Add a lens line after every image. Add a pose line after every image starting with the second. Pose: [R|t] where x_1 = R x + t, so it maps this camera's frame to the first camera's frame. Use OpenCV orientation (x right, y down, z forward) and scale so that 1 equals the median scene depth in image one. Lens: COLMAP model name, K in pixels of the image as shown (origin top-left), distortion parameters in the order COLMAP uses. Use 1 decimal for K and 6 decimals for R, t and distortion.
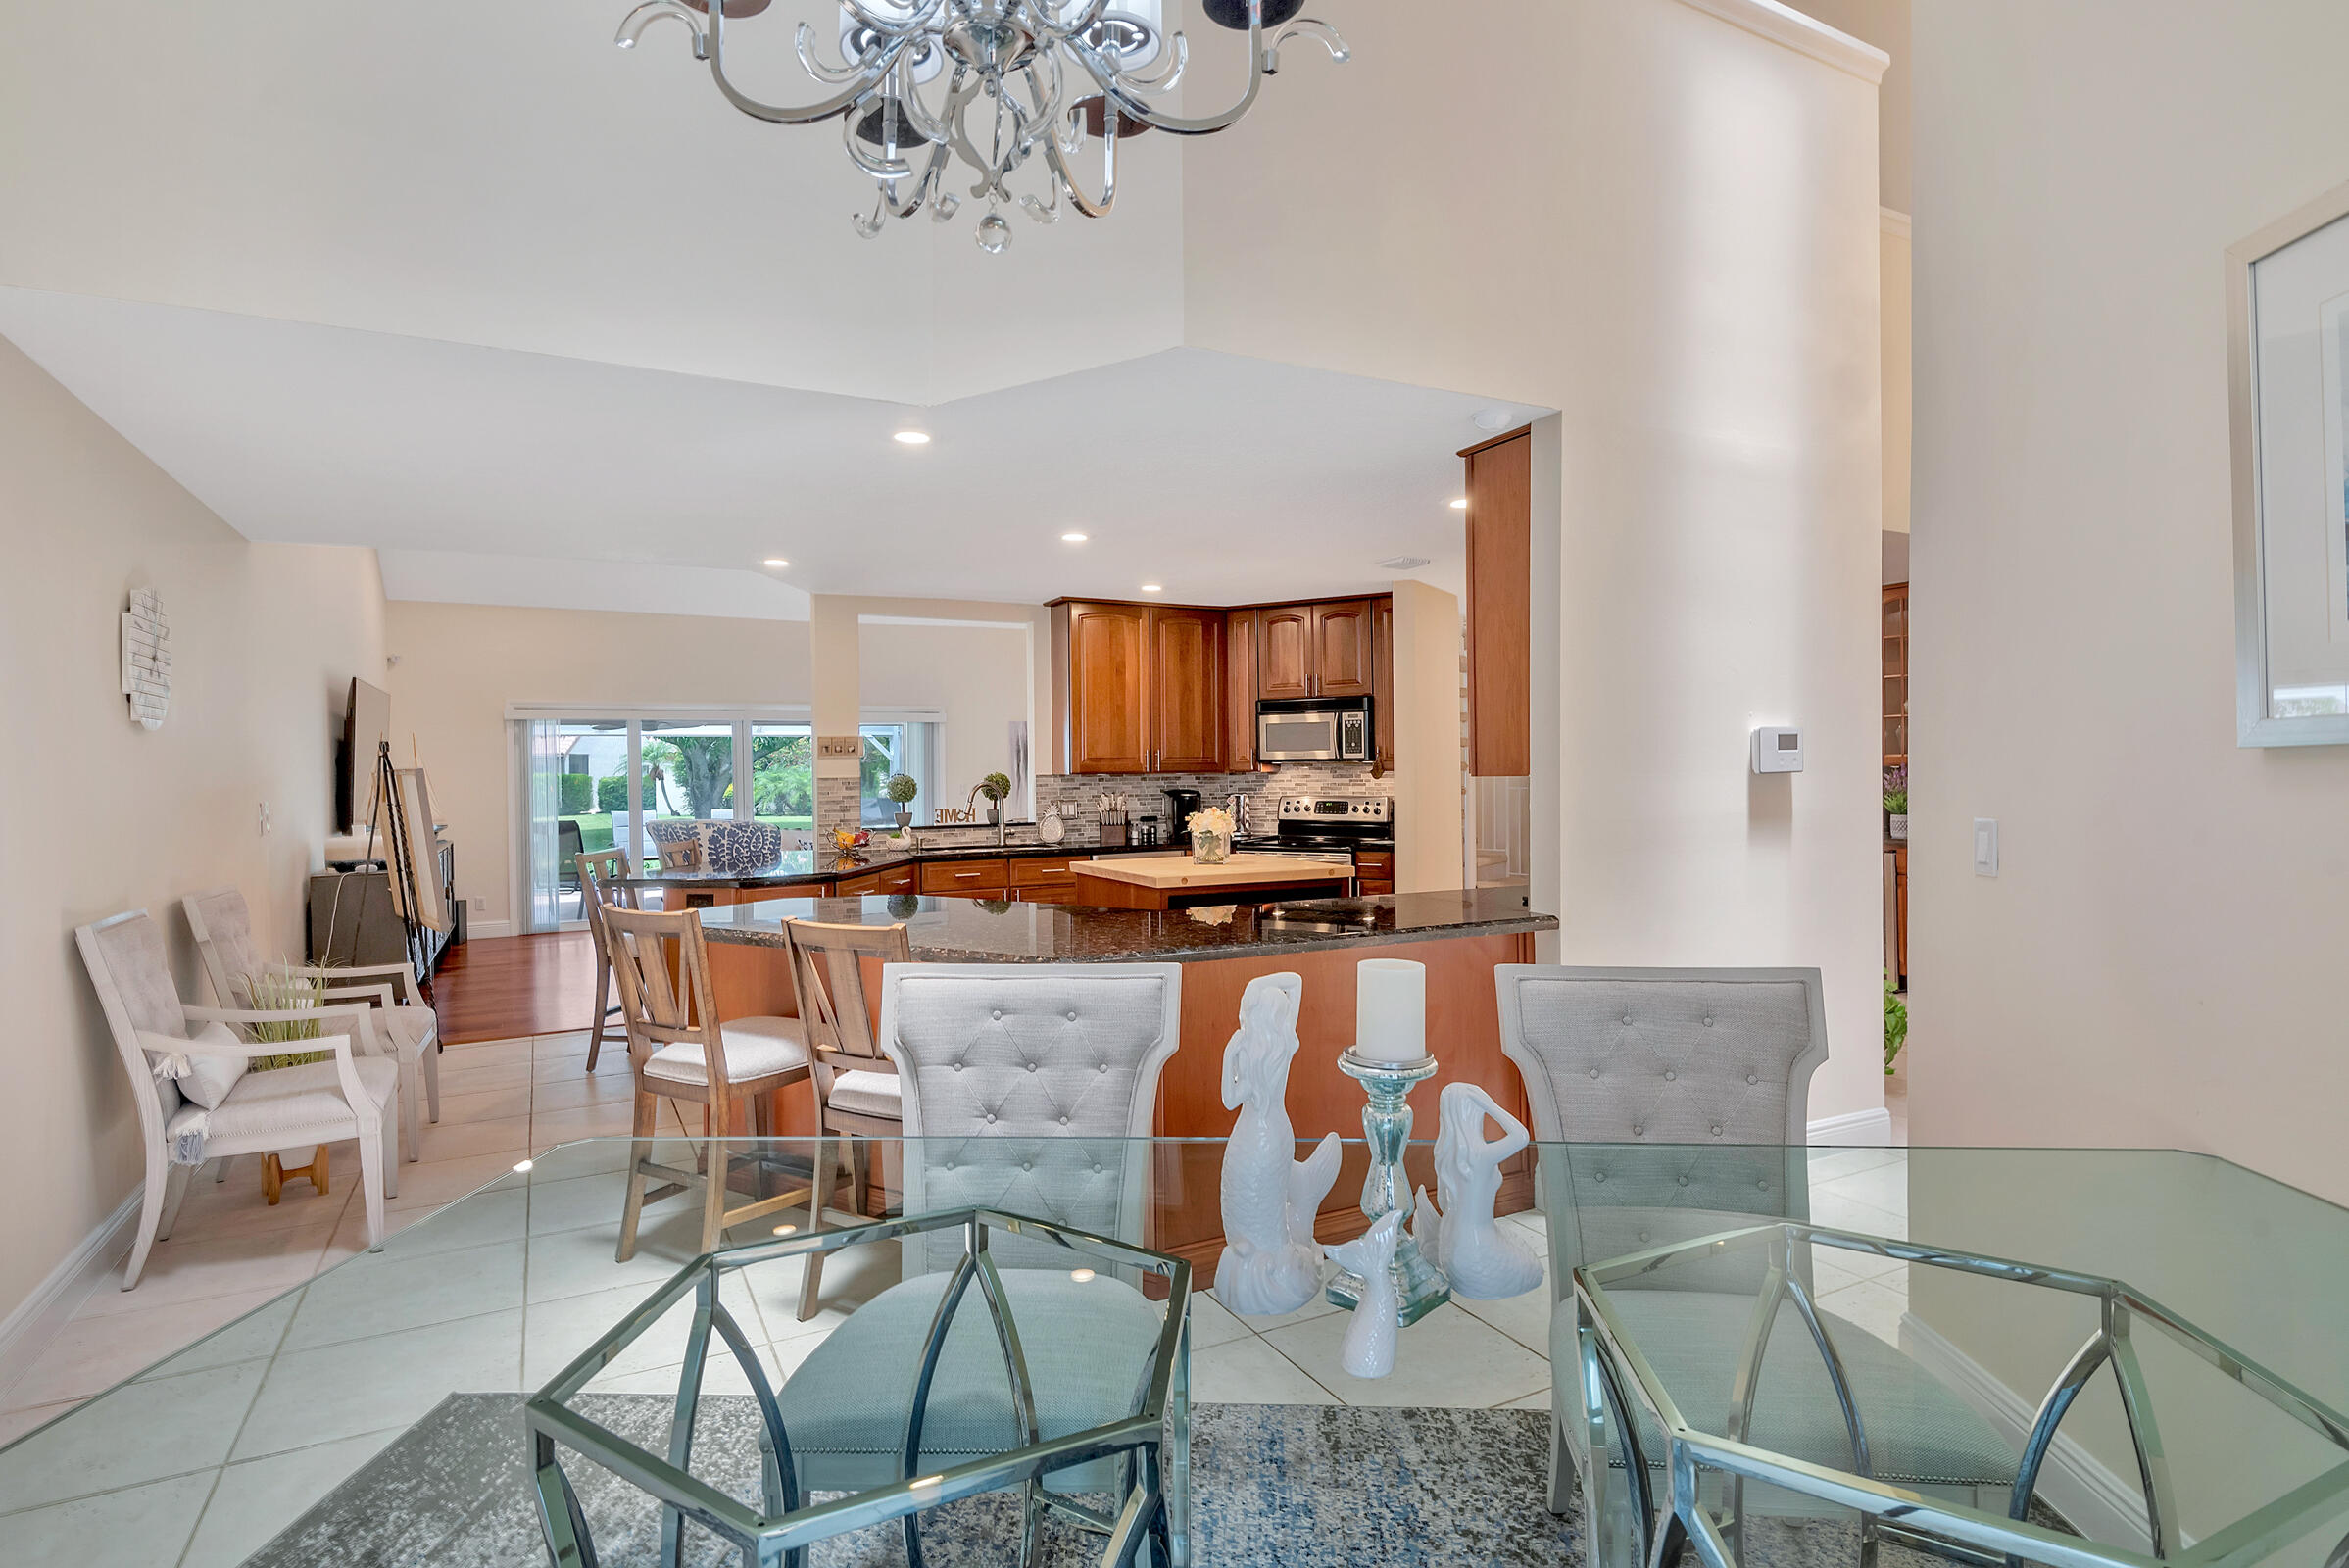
lens RADIAL K [[1130.0, 0, 1174.5], [0, 1130.0, 784.0], [0, 0, 1]] dist [0.025400, -0.000755]
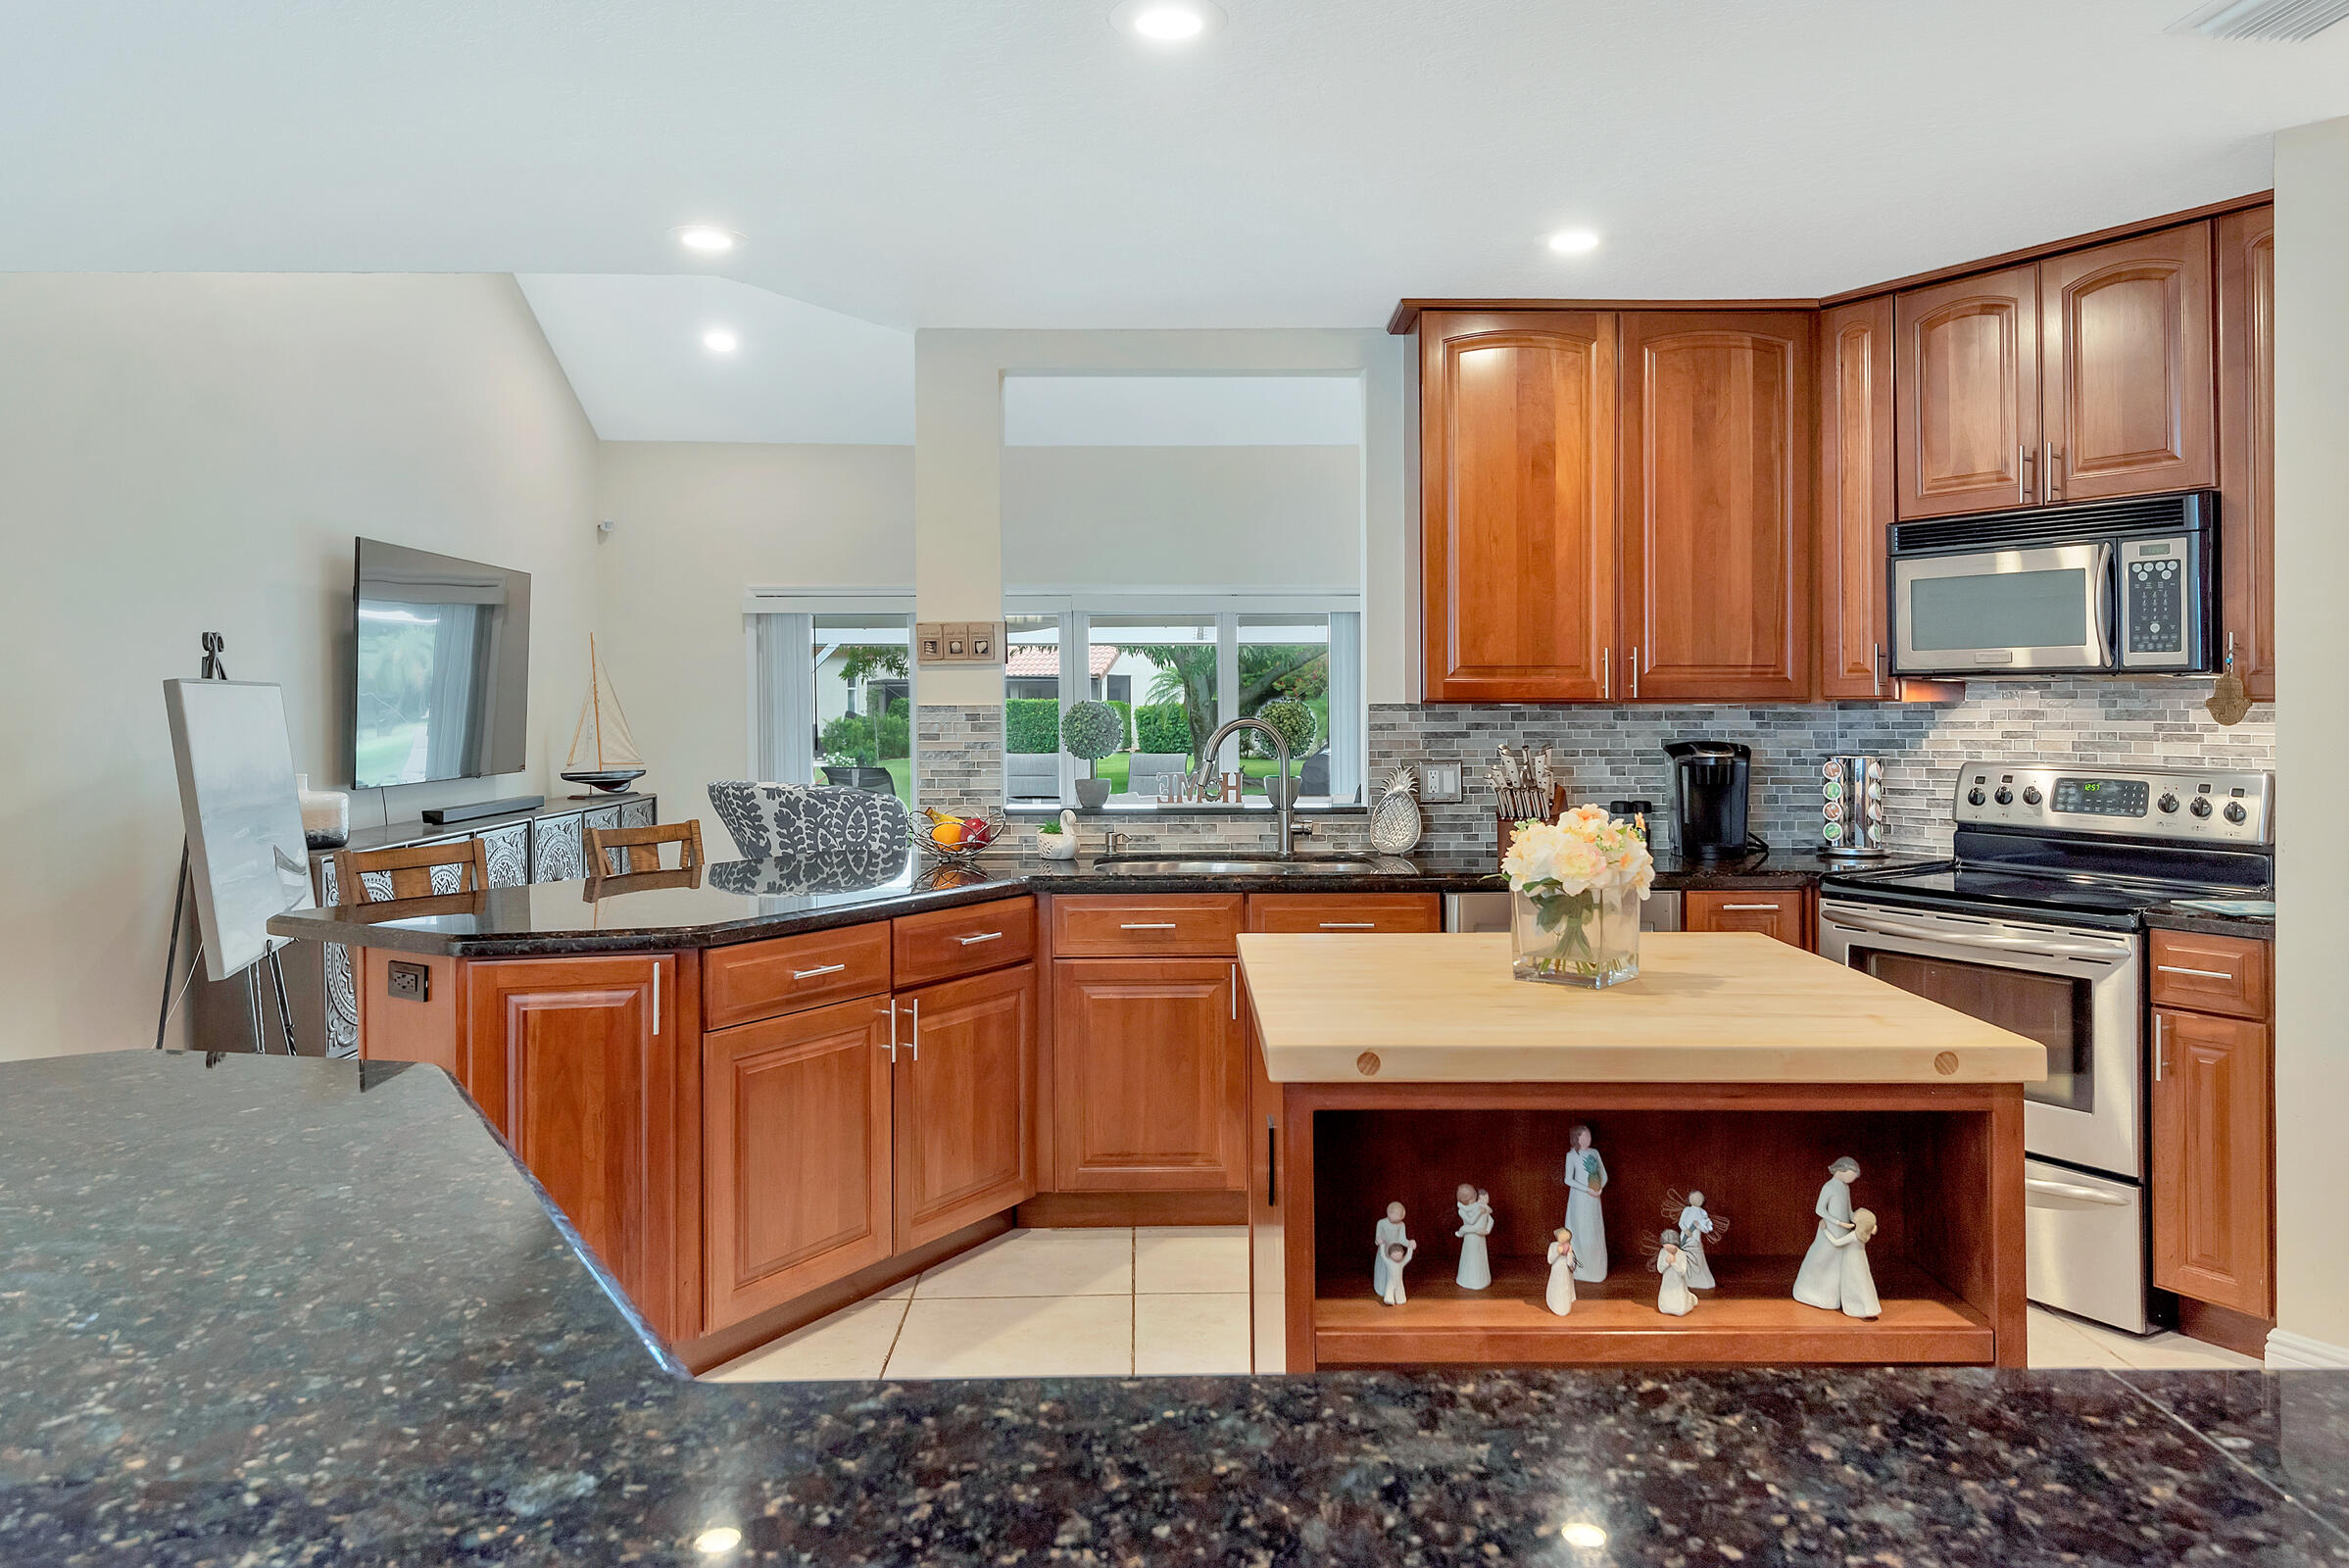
lens RADIAL K [[1572.1, 0, 1188.1], [0, 1572.1, 714.0], [0, 0, 1]] dist [-0.028151, -0.001862]
pose [[0.883100, 0.011621, -0.469042, 0.116616], [-0.012865, 0.999917, 0.000552, -0.003417], [0.469009, 0.005547, 0.883176, 0.405611]]
